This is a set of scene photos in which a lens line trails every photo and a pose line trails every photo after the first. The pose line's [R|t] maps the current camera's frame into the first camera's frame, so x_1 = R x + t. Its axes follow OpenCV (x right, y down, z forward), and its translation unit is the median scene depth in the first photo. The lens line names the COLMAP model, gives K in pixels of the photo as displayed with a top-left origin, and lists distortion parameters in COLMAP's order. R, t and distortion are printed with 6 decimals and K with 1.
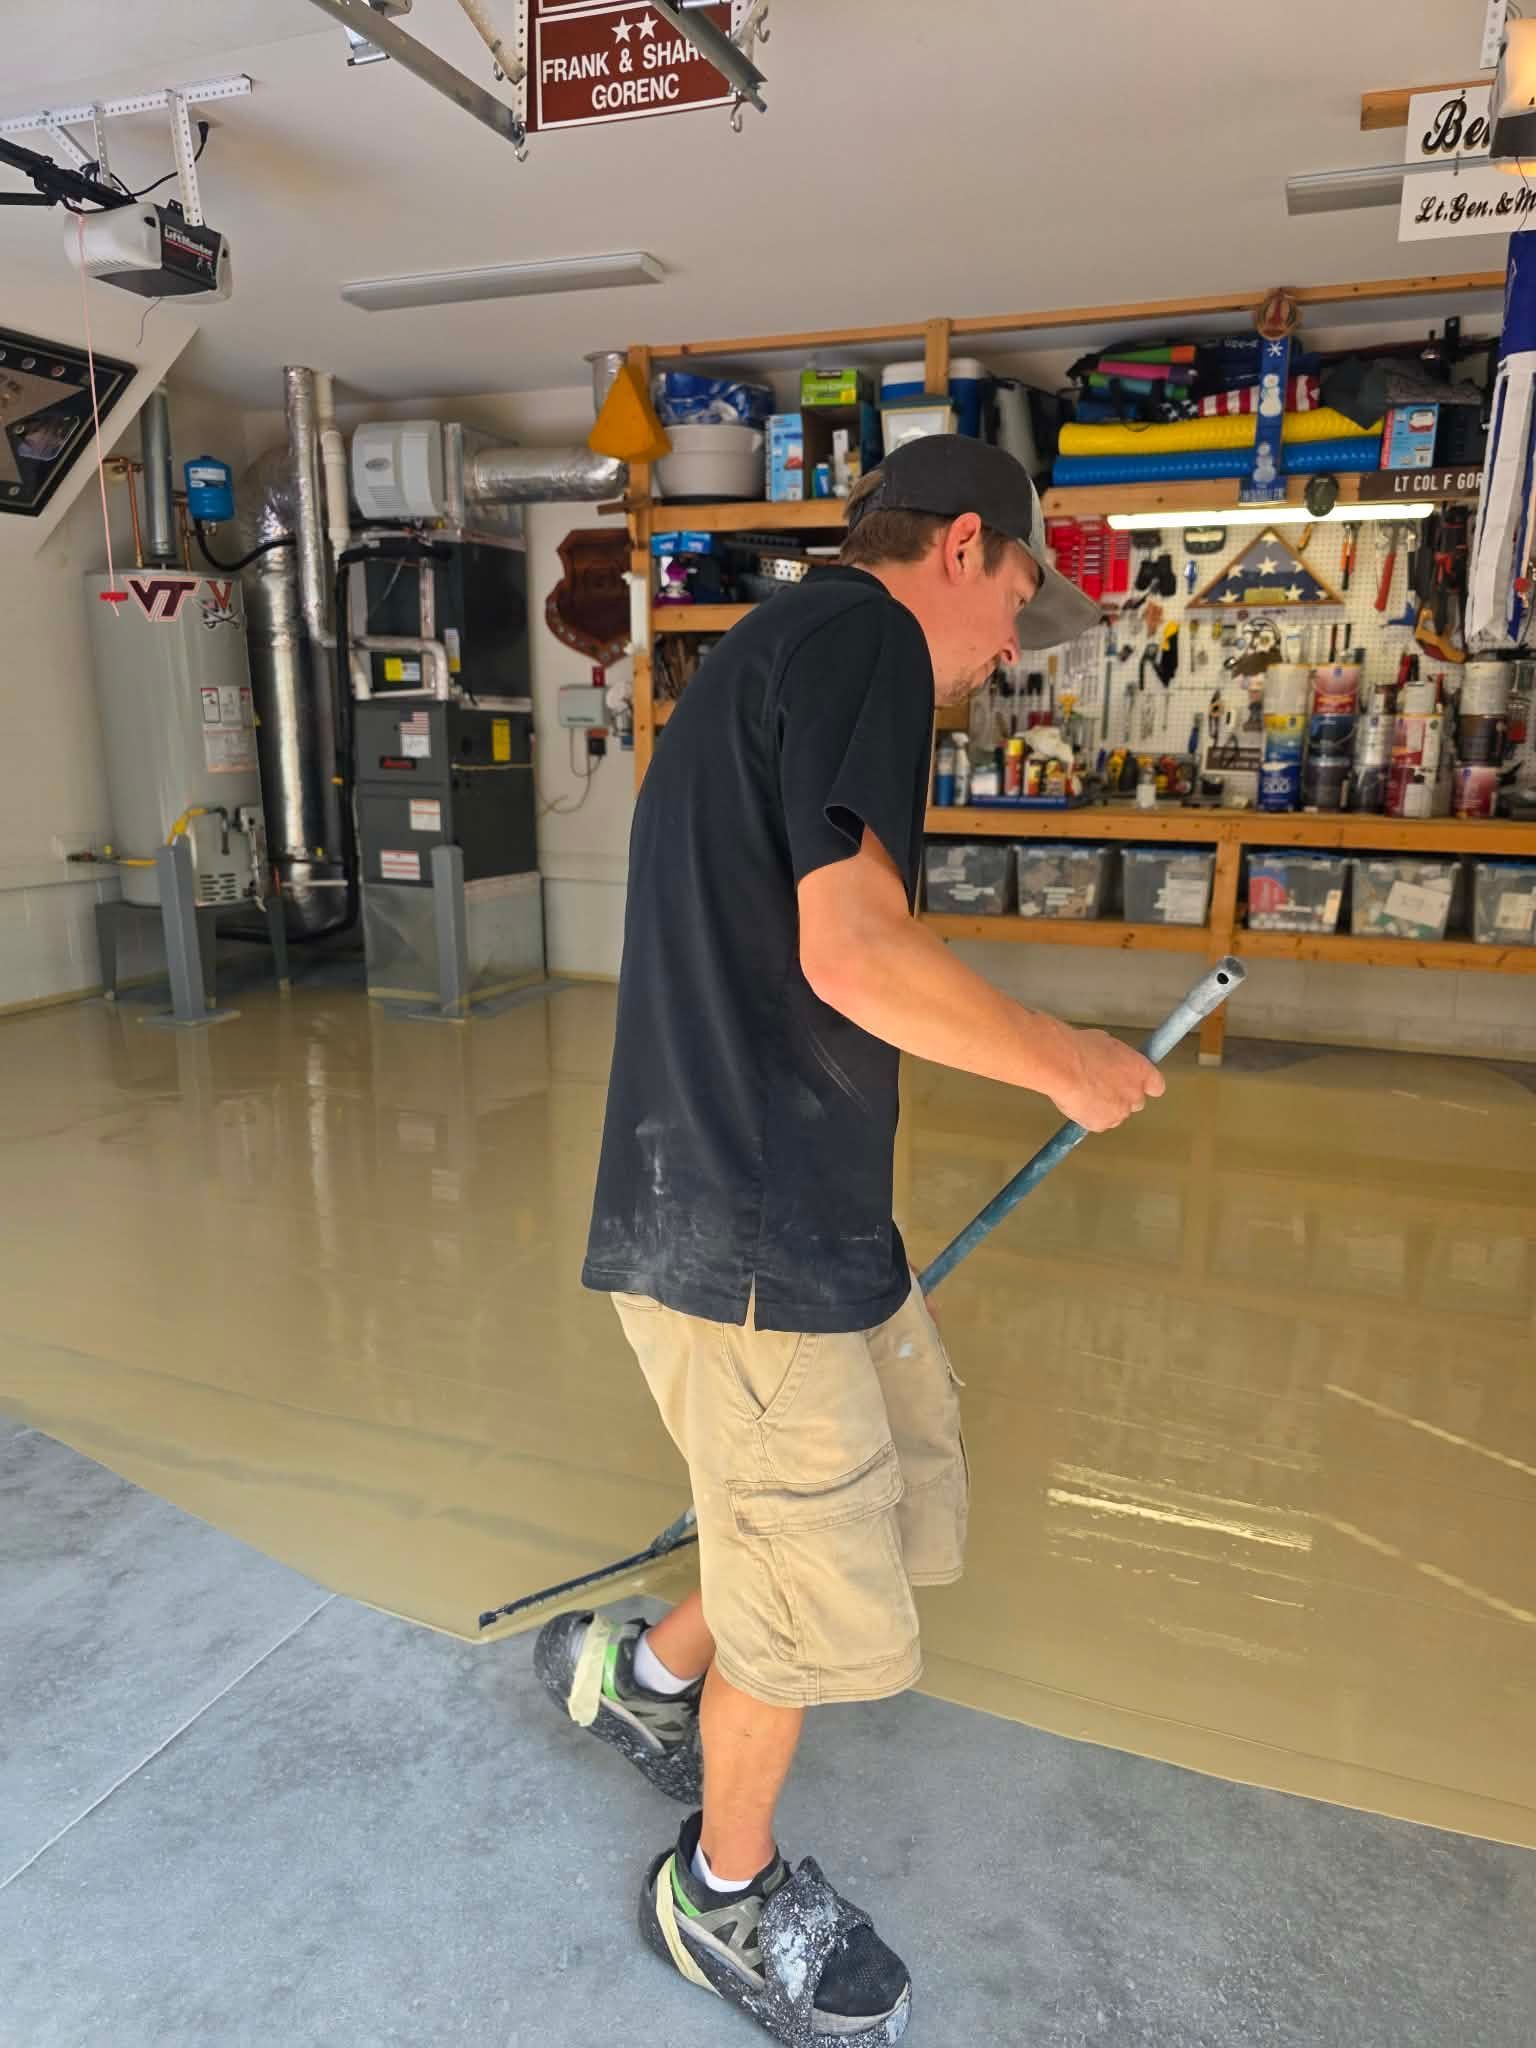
lens RADIAL K [[1407.8, 0, 796.8], [0, 1407.8, 1049.0], [0, 0, 1]] dist [0.042388, -0.049932]
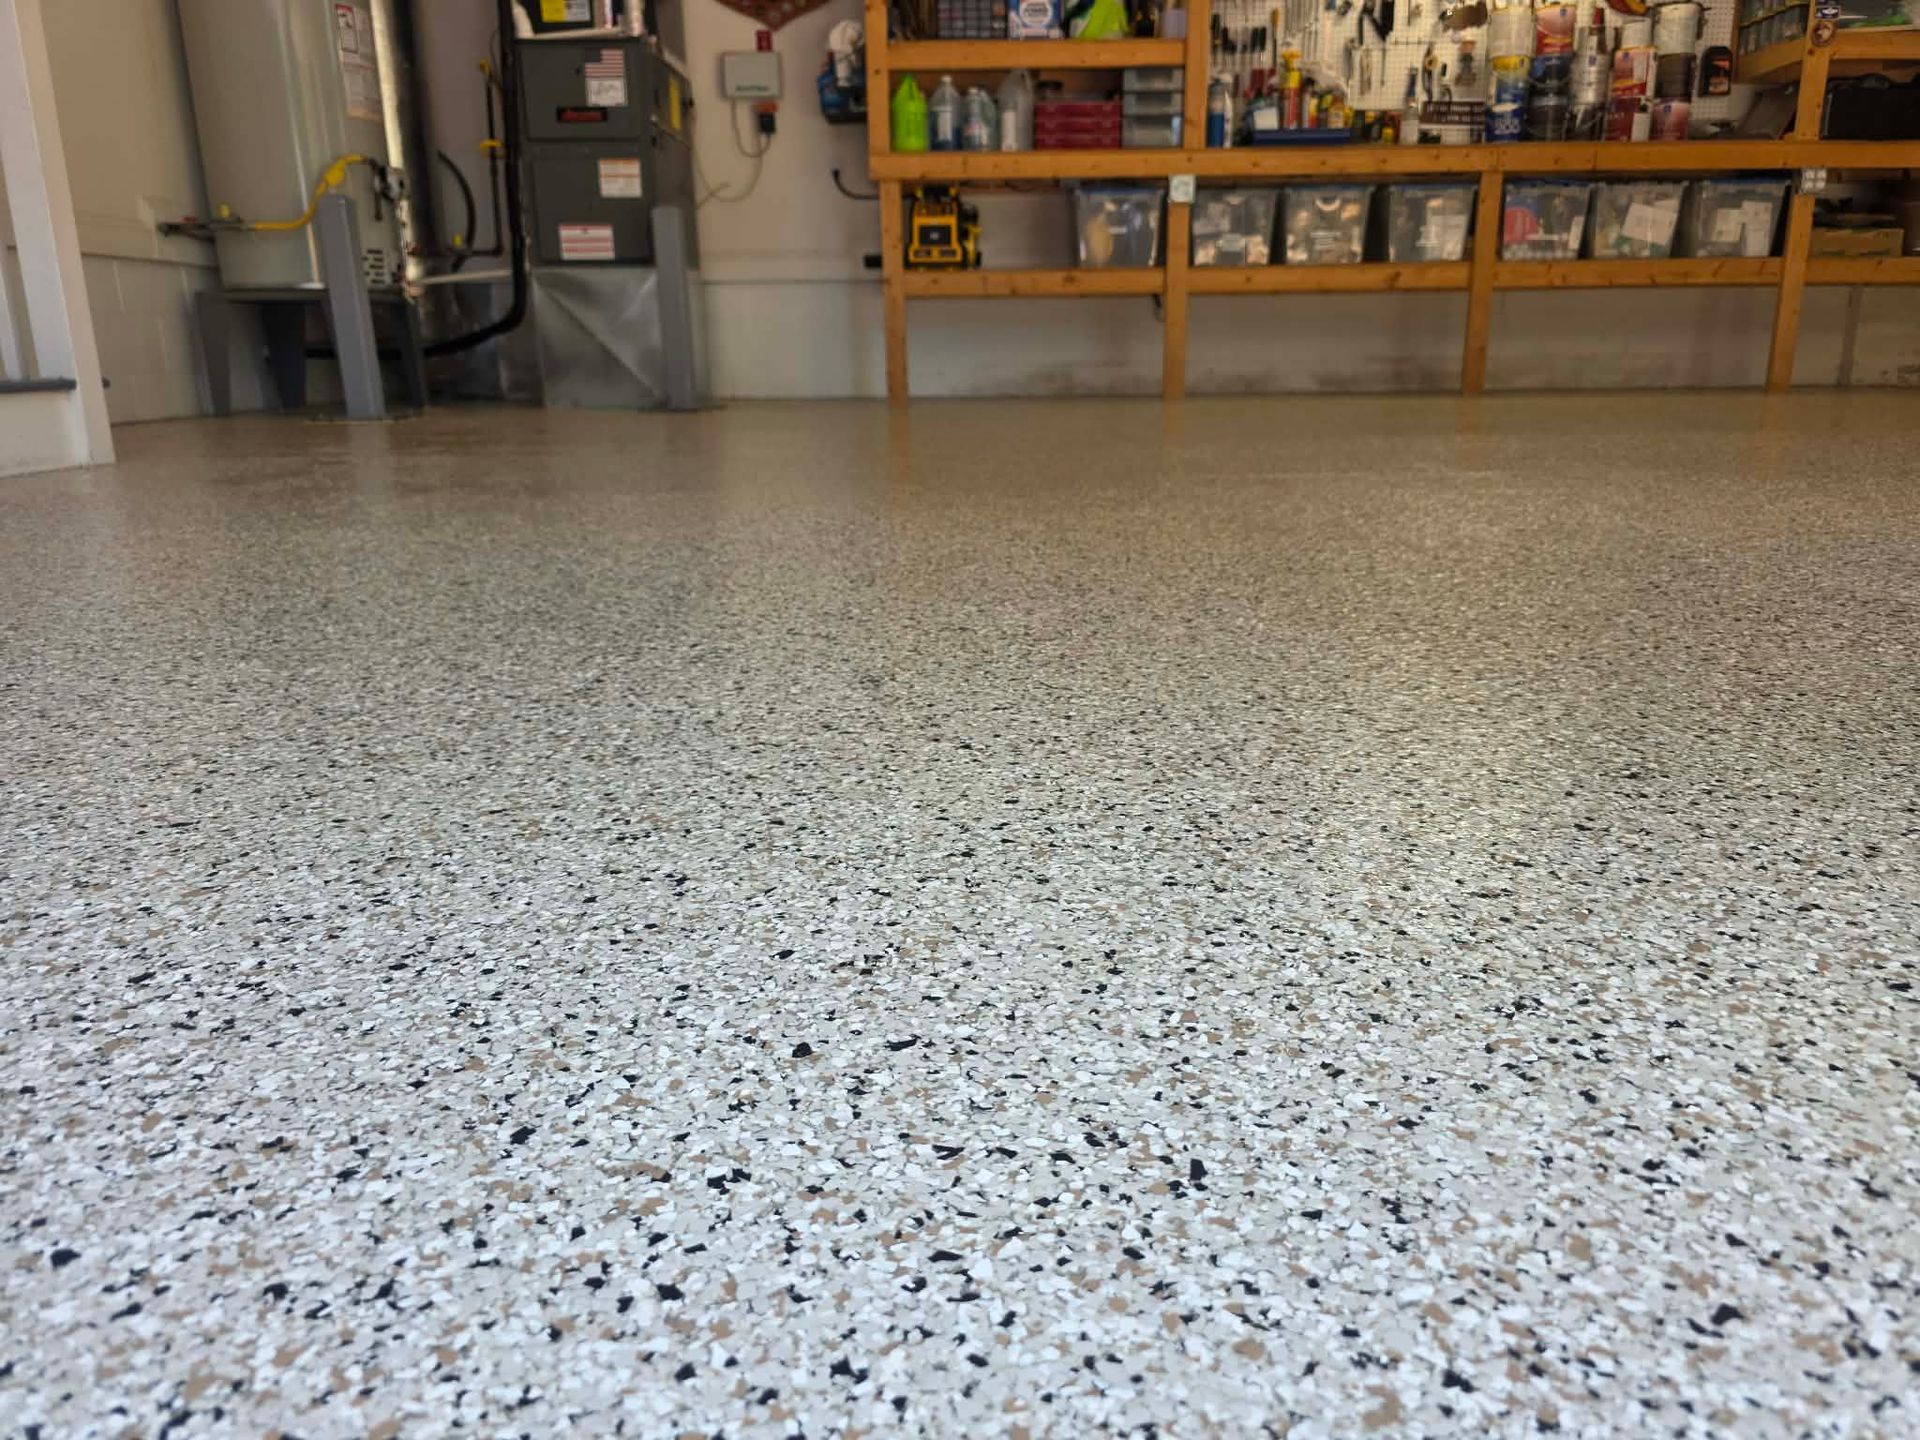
lens RADIAL K [[1319.8, 0, 979.8], [0, 1319.8, 703.2], [0, 0, 1]] dist [0.042388, -0.049932]
pose [[0.935933, -0.114774, 0.332951, -0.401857], [0.102722, 0.993263, 0.053640, 0.145502], [-0.336865, -0.016002, 0.941417, 0.172673]]
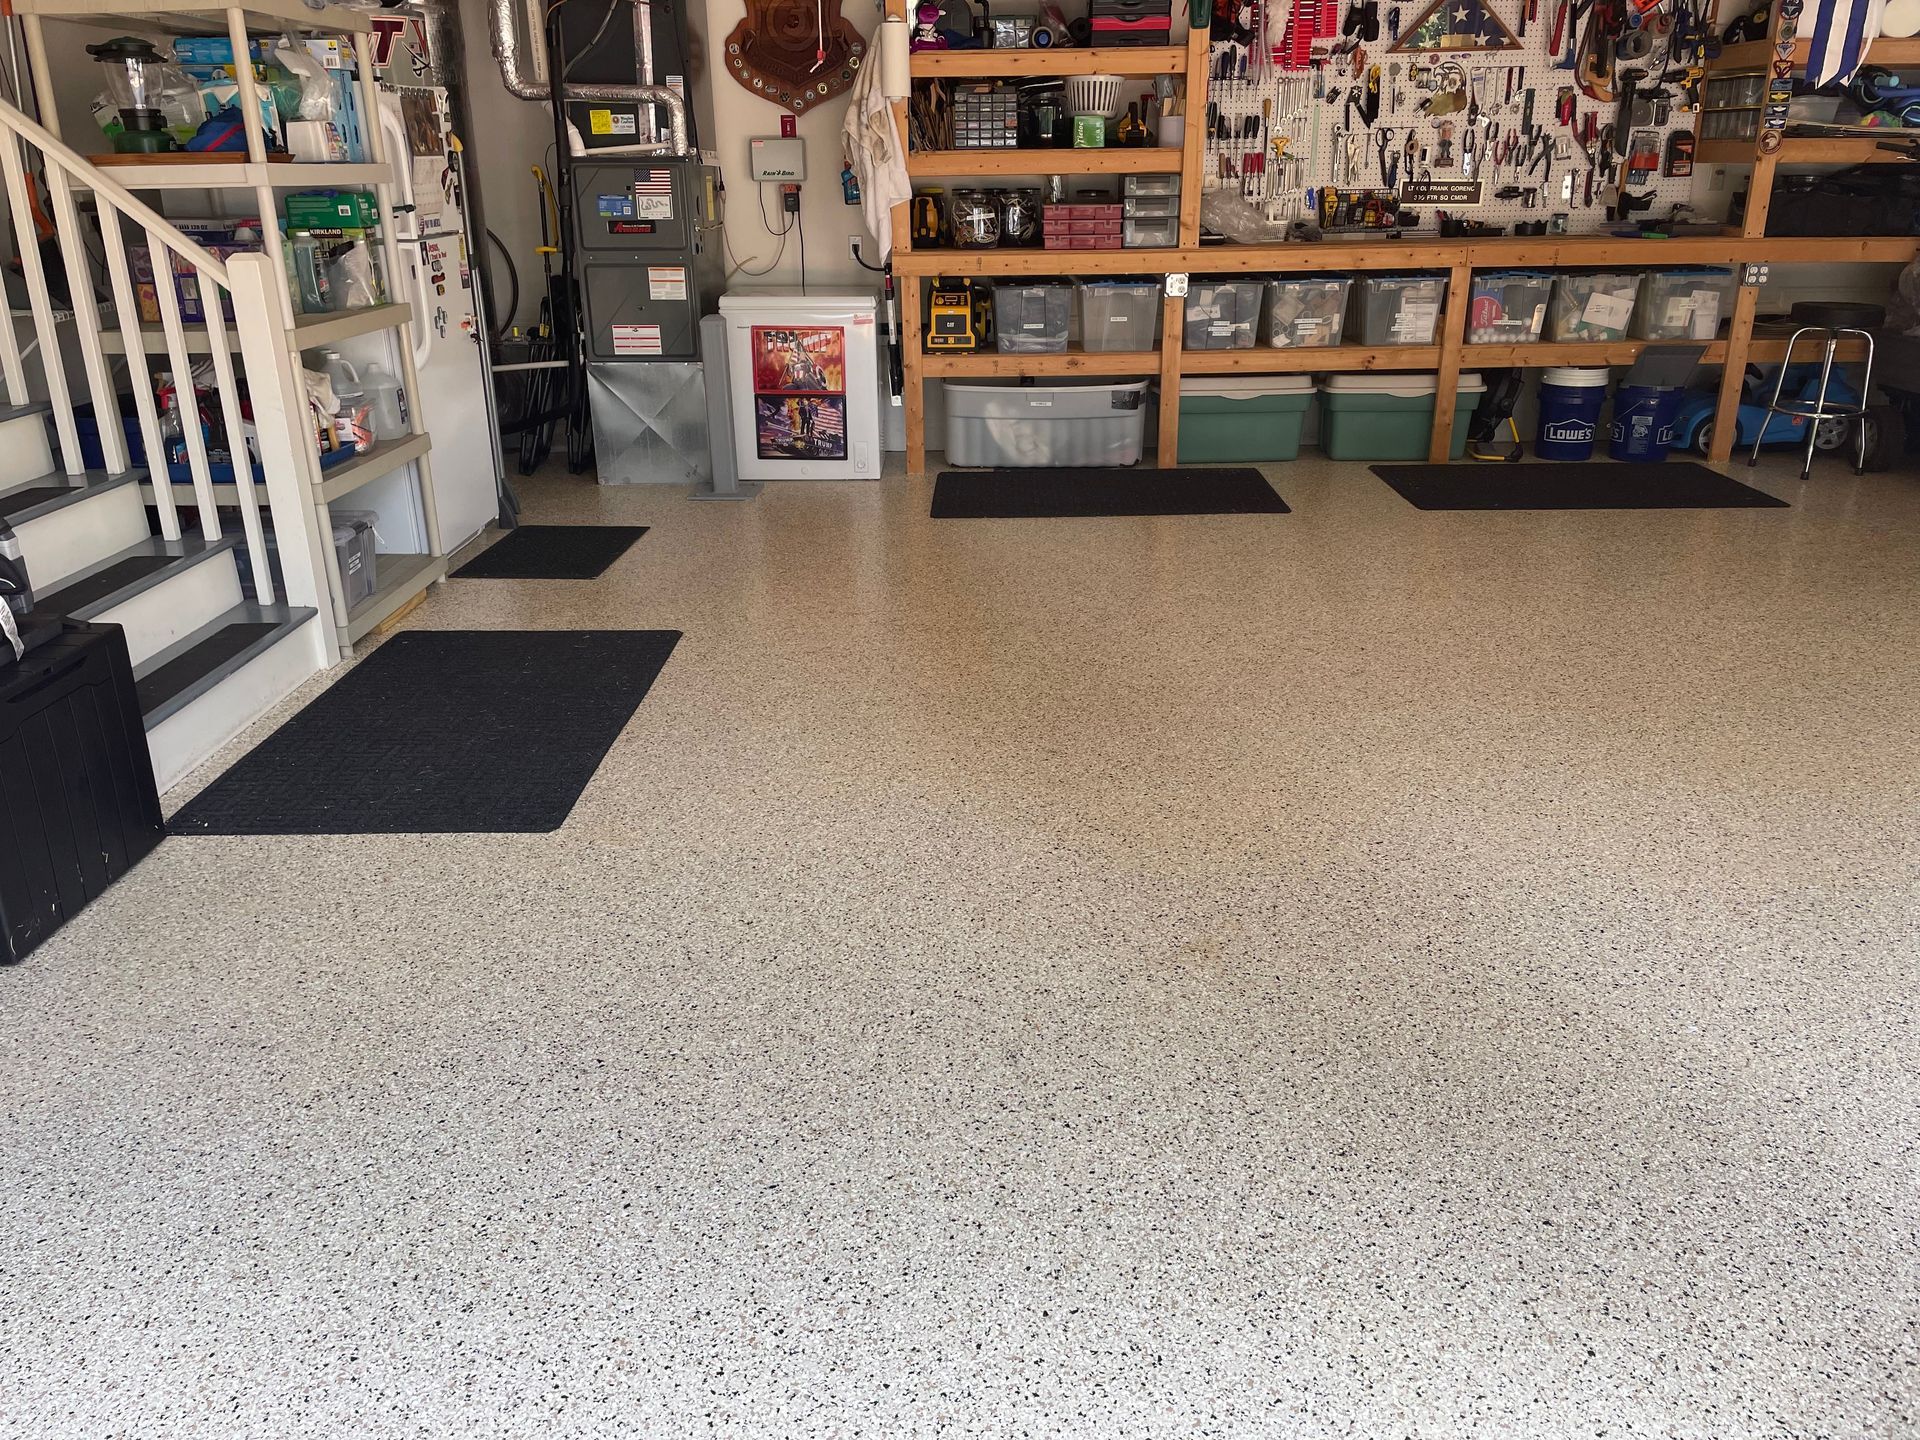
lens RADIAL K [[1455.7, 0, 960.0], [0, 1455.7, 720.0], [0, 0, 1]] dist [0.075315, -0.090469]
pose [[0.934004, -0.148298, 0.325030, -0.488948], [0.103498, 0.983081, 0.151128, -0.006188], [-0.341943, -0.107514, 0.933550, -0.022540]]
